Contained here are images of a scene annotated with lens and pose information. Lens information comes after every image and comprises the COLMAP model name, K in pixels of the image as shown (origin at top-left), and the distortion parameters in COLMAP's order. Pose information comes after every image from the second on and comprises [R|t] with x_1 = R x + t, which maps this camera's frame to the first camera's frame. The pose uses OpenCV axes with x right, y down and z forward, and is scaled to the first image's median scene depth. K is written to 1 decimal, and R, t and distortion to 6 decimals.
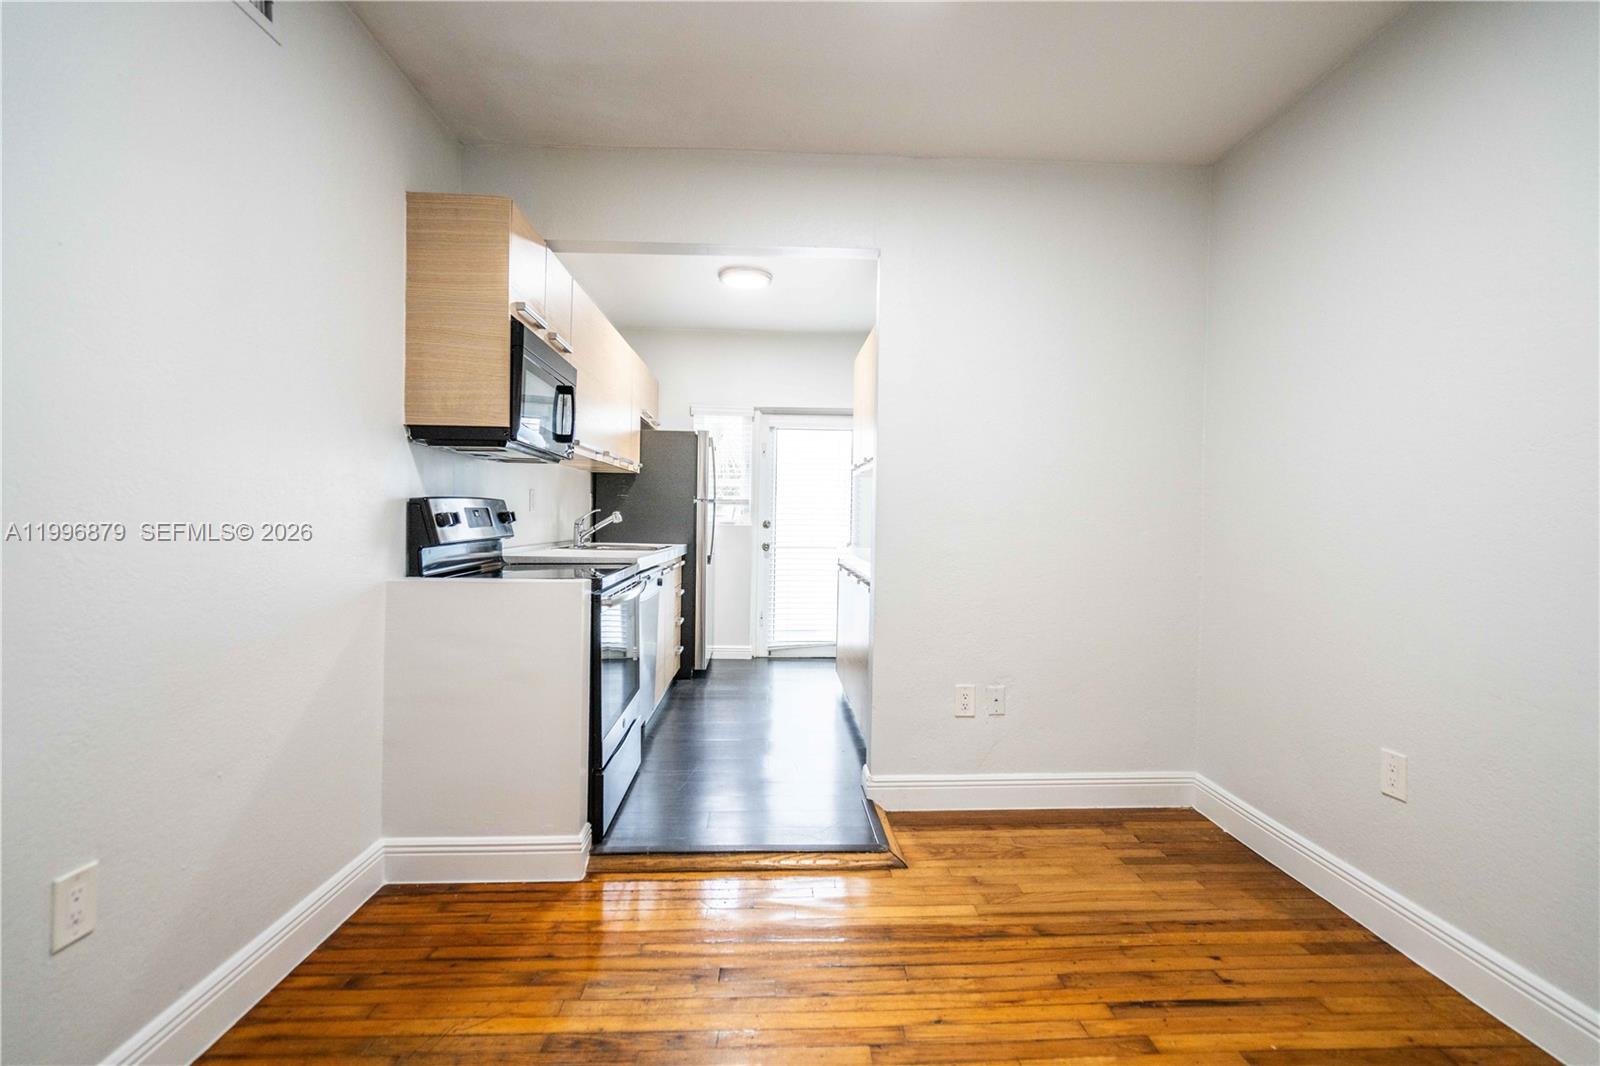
lens RADIAL K [[741.7, 0, 803.9], [0, 741.7, 527.3], [0, 0, 1]] dist [0.002704, 0.000444]
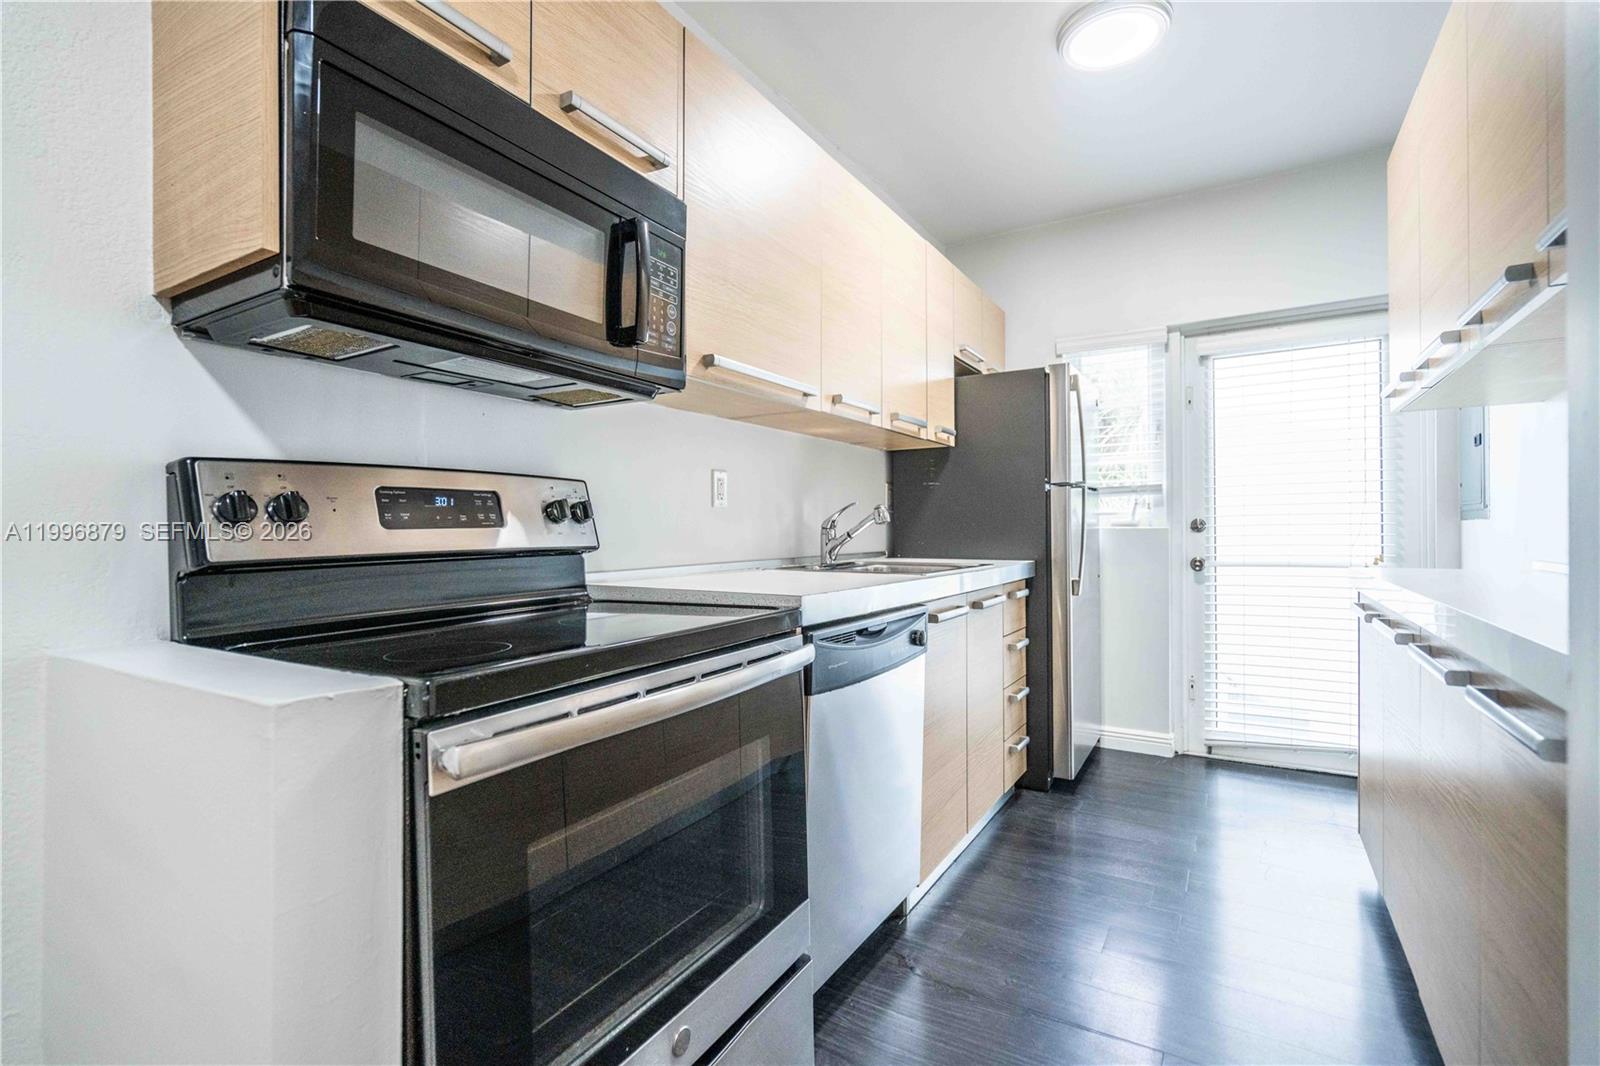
lens RADIAL K [[741.7, 0, 790.6], [0, 741.7, 519.9], [0, 0, 1]] dist [0.002704, 0.000444]
pose [[0.830331, -0.023949, -0.556756, 0.010071], [0.009729, 0.999547, -0.028486, 0.005658], [0.557186, 0.018236, 0.830188, 0.398363]]
